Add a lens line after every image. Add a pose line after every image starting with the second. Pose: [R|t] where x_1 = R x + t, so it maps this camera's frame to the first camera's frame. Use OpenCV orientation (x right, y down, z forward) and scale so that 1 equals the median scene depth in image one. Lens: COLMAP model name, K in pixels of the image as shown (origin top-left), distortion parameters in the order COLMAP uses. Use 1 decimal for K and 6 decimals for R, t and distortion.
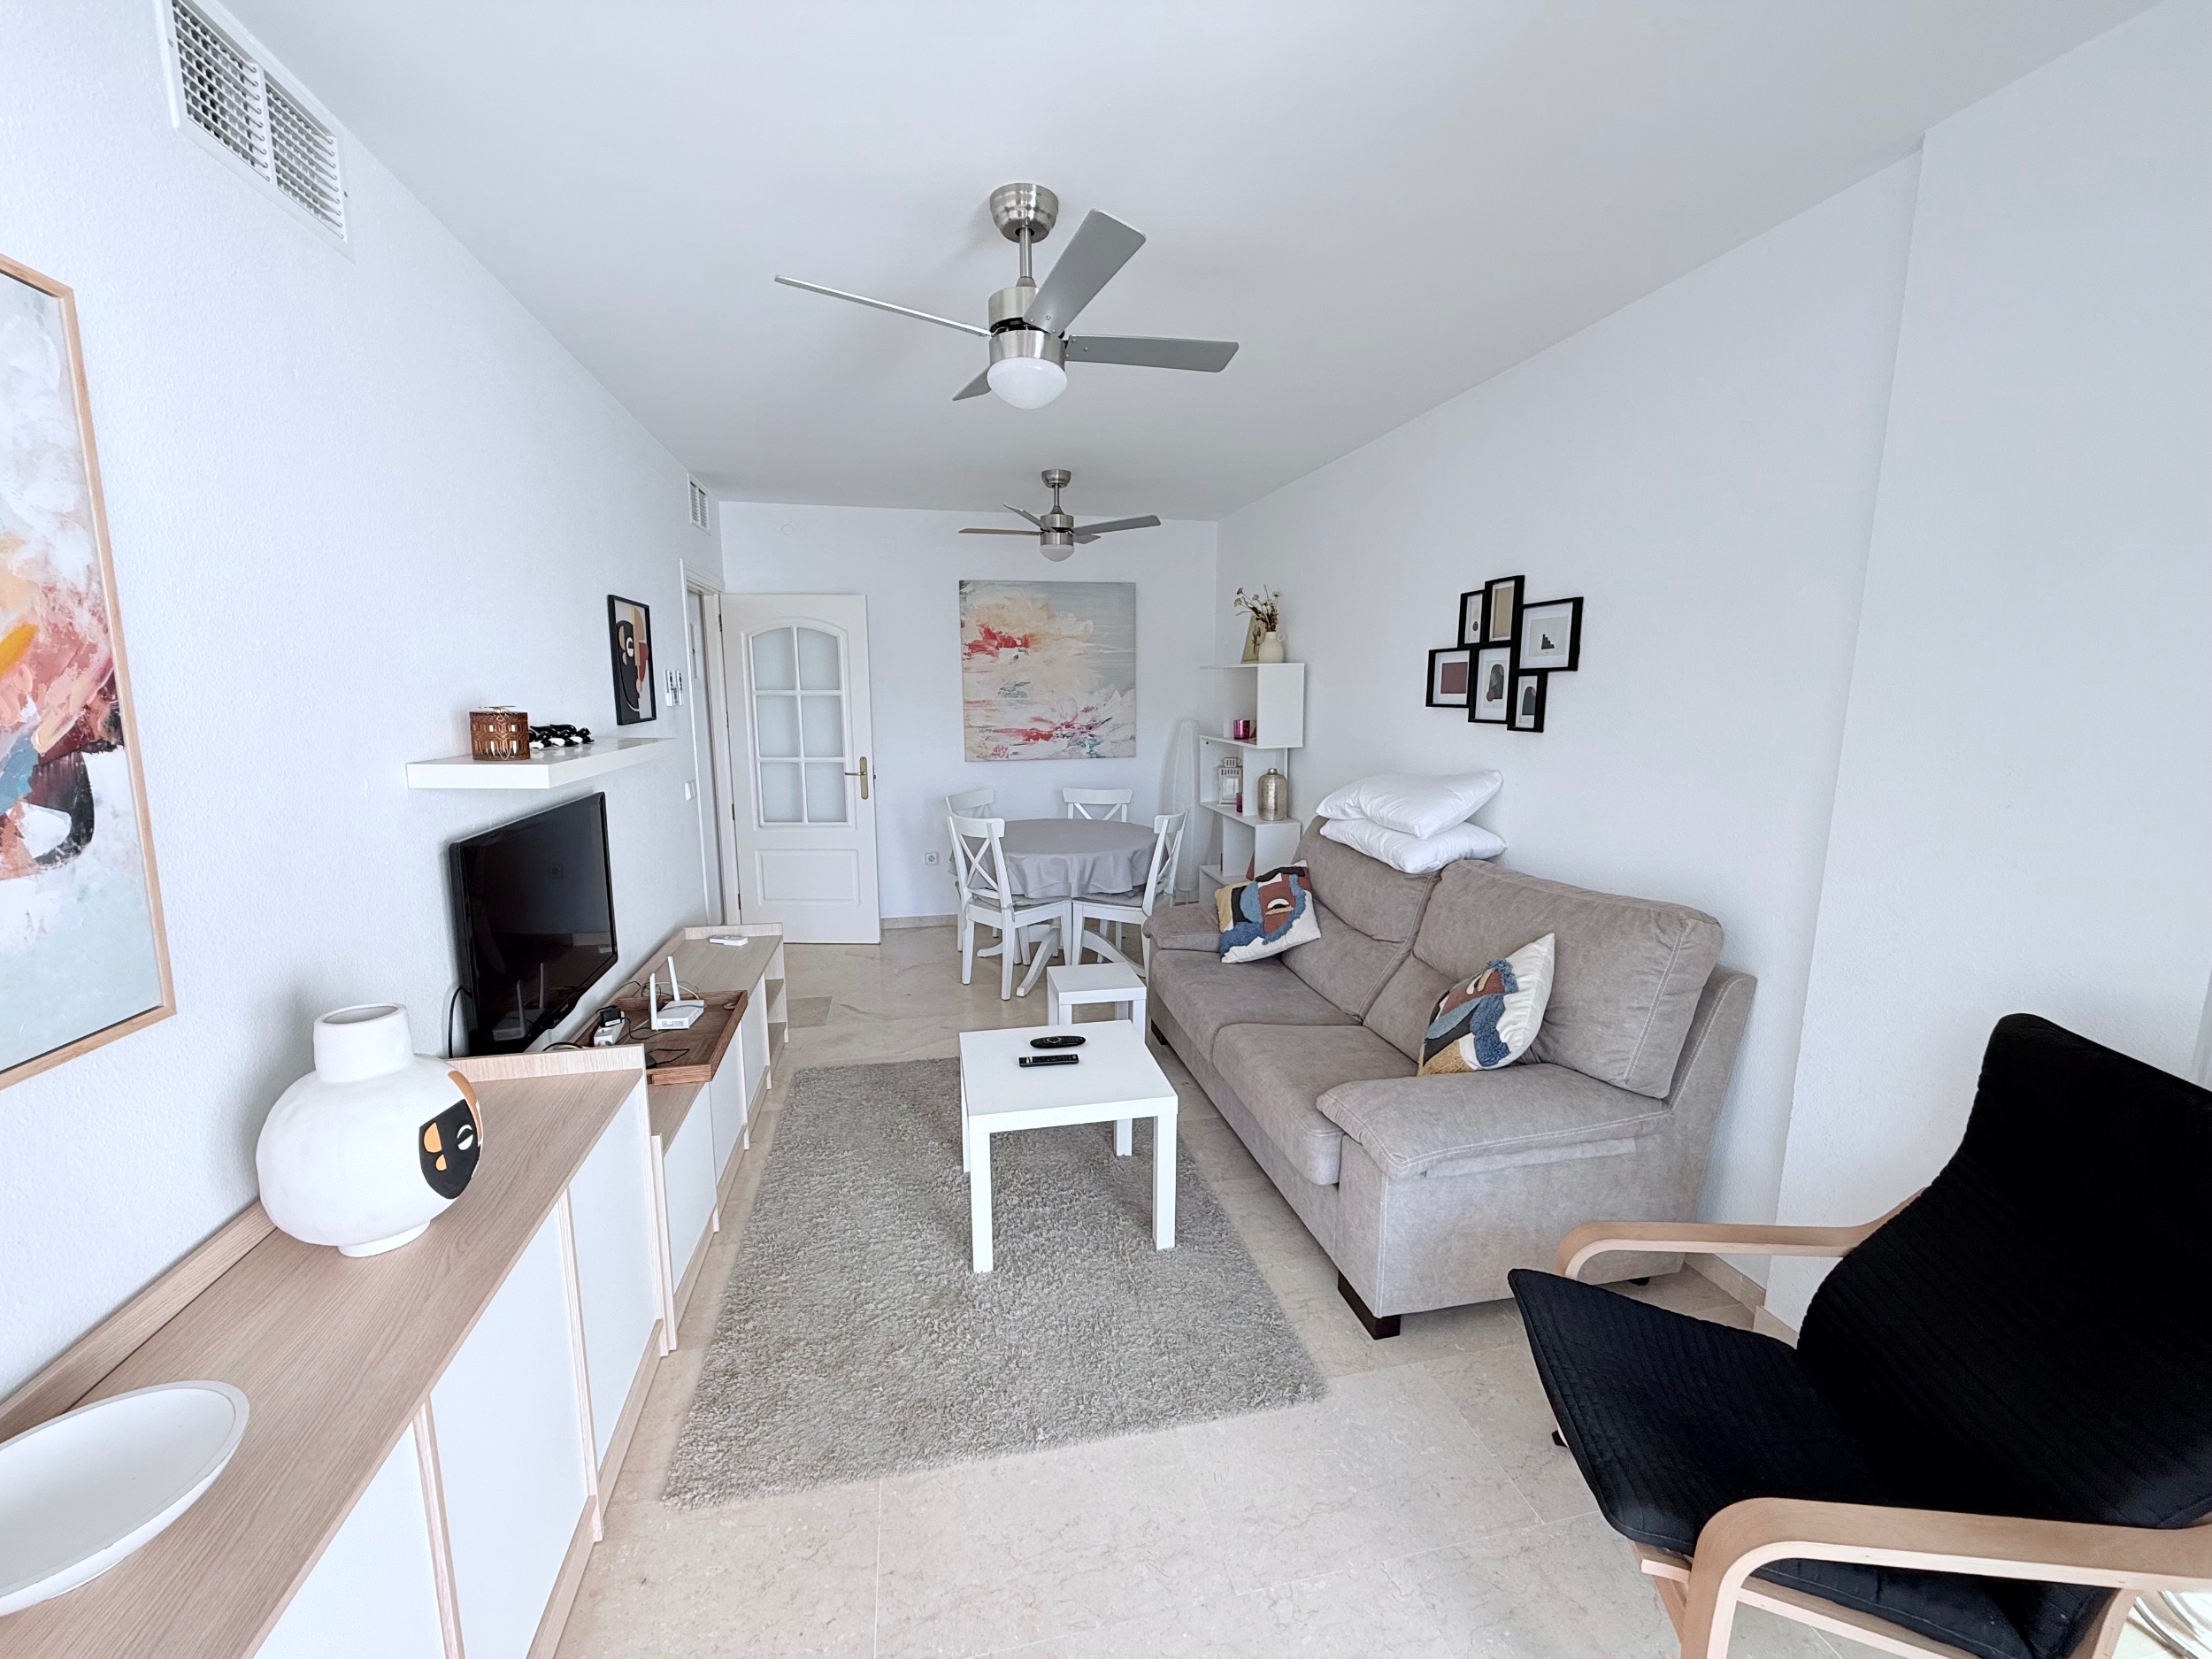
lens RADIAL K [[879.0, 0, 1094.0], [0, 879.0, 836.1], [0, 0, 1]] dist [-0.006214, -0.000447]
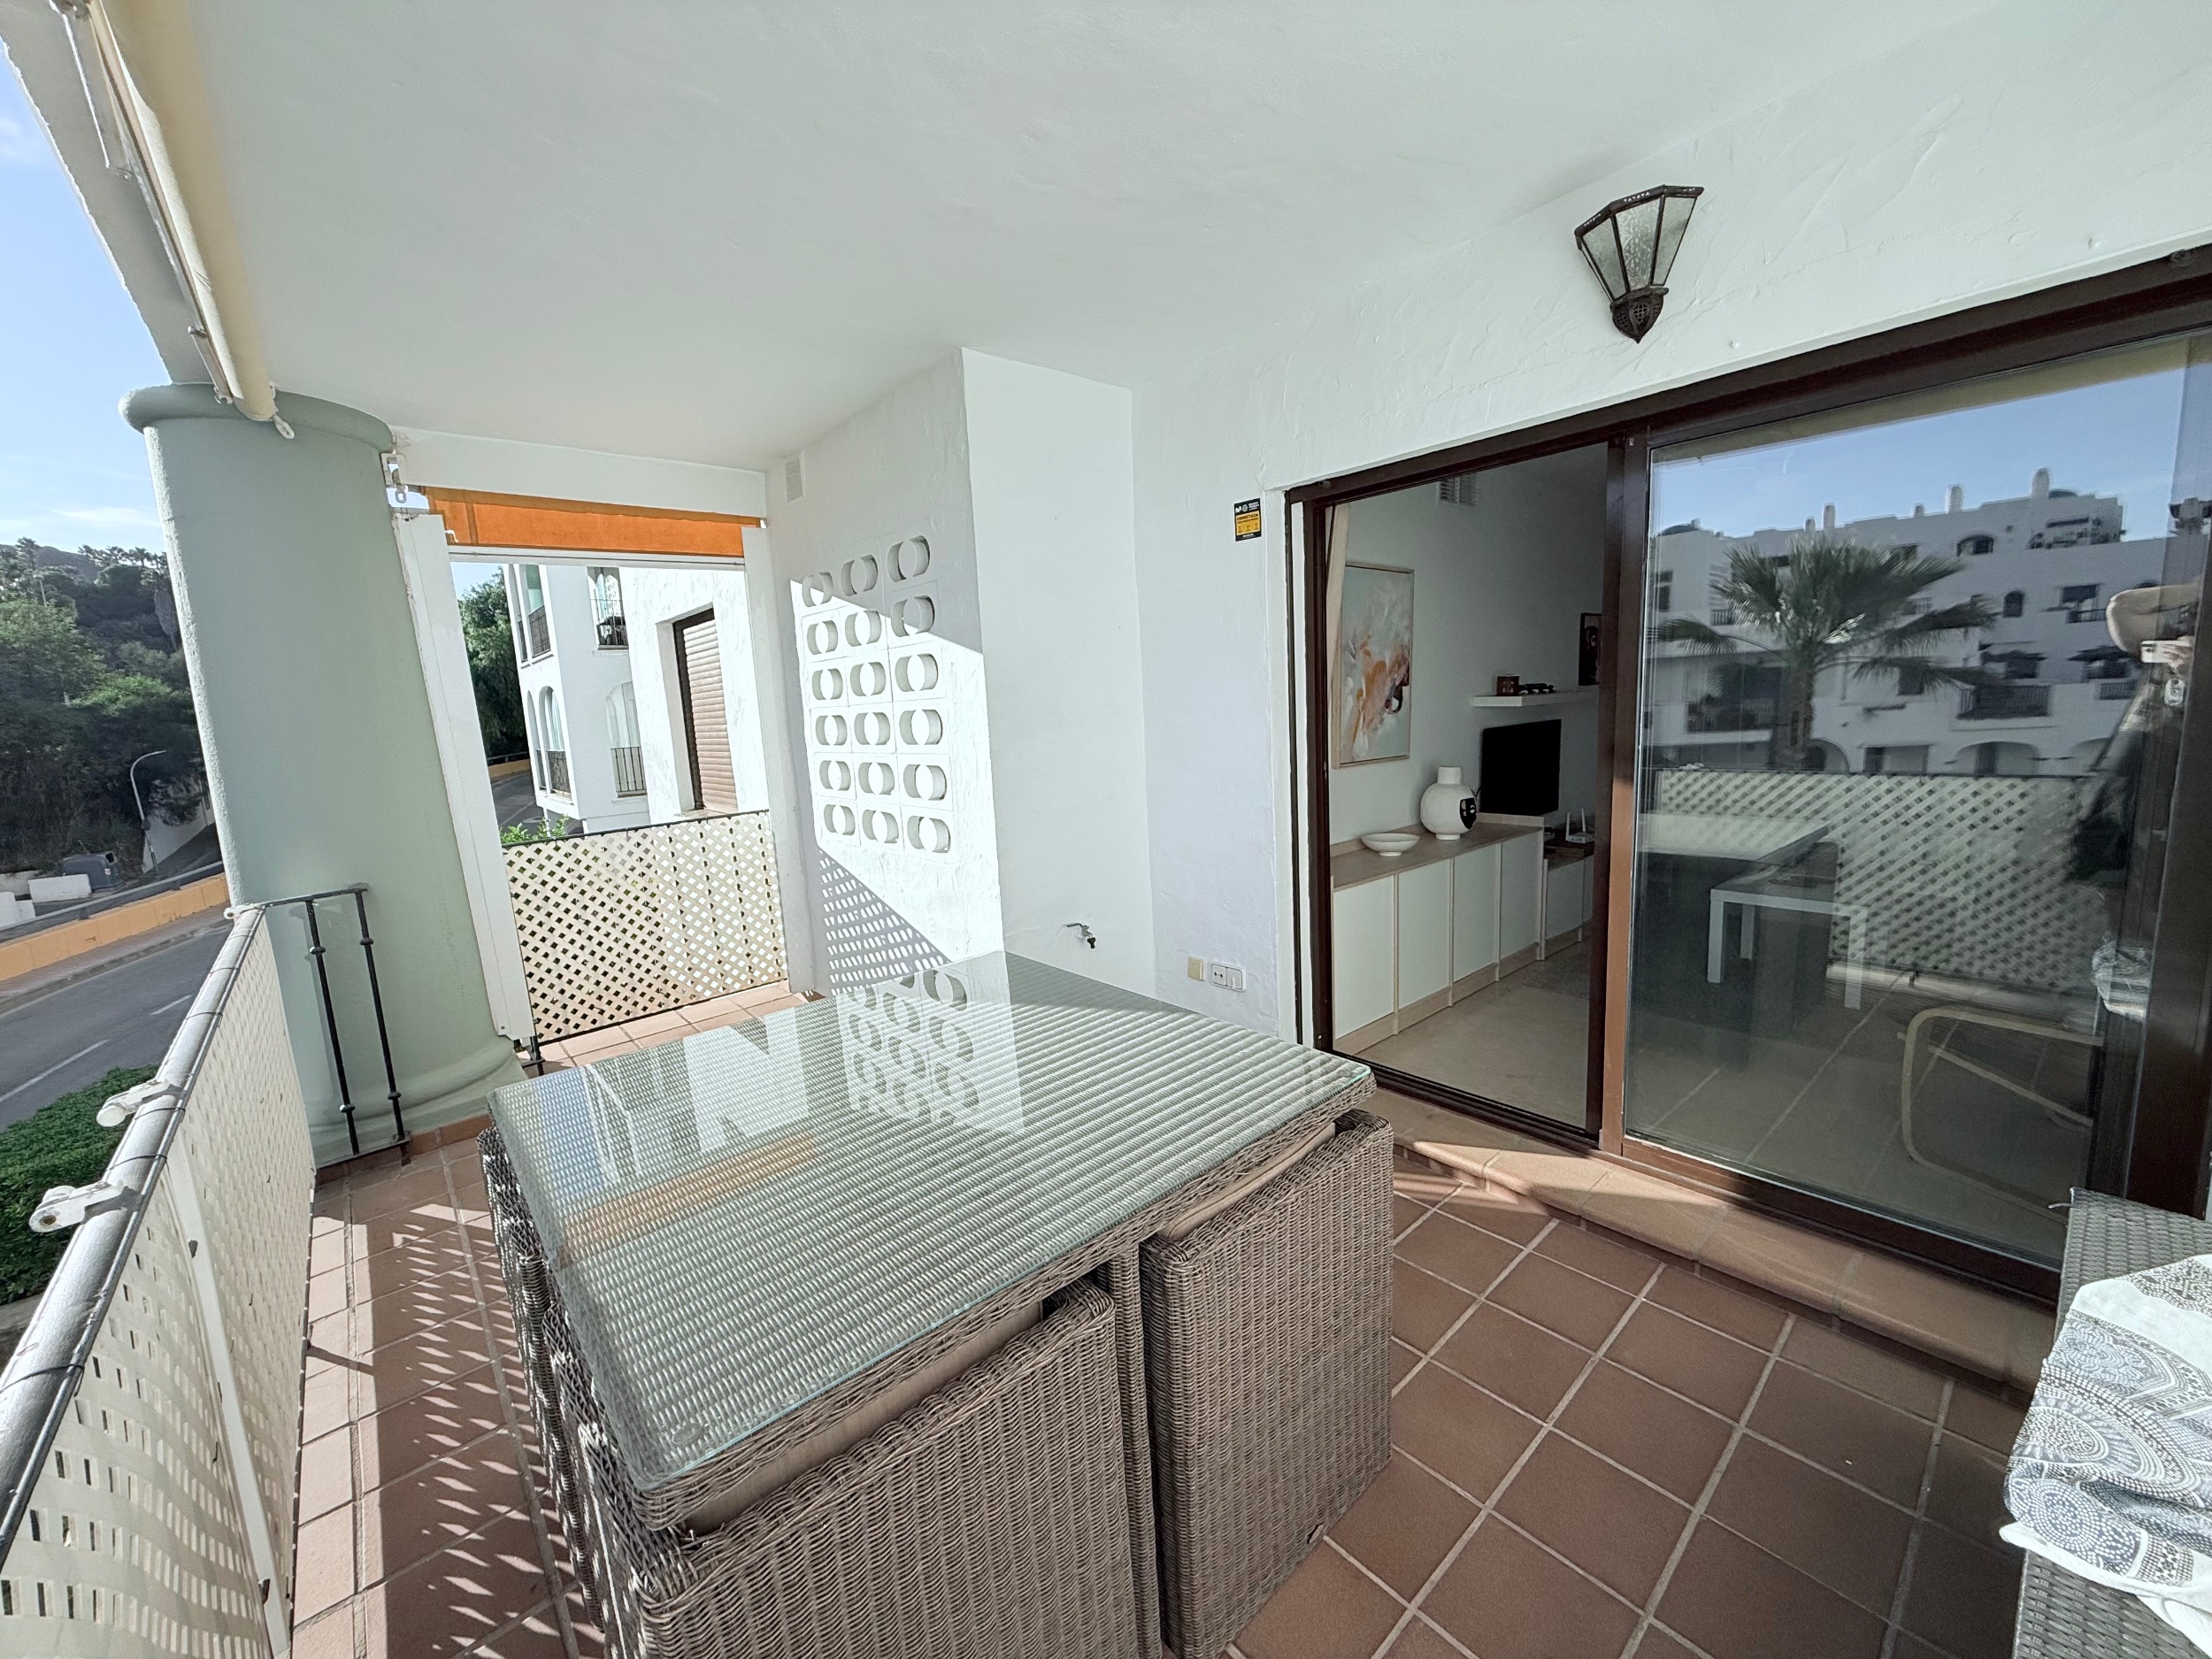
lens RADIAL K [[879.0, 0, 1098.7], [0, 879.0, 828.3], [0, 0, 1]] dist [-0.006214, -0.000447]
pose [[0.474246, 0.104493, -0.874169, 1.556785], [-0.096104, 0.993142, 0.066577, 0.365338], [0.875131, 0.052438, 0.481036, -1.864233]]
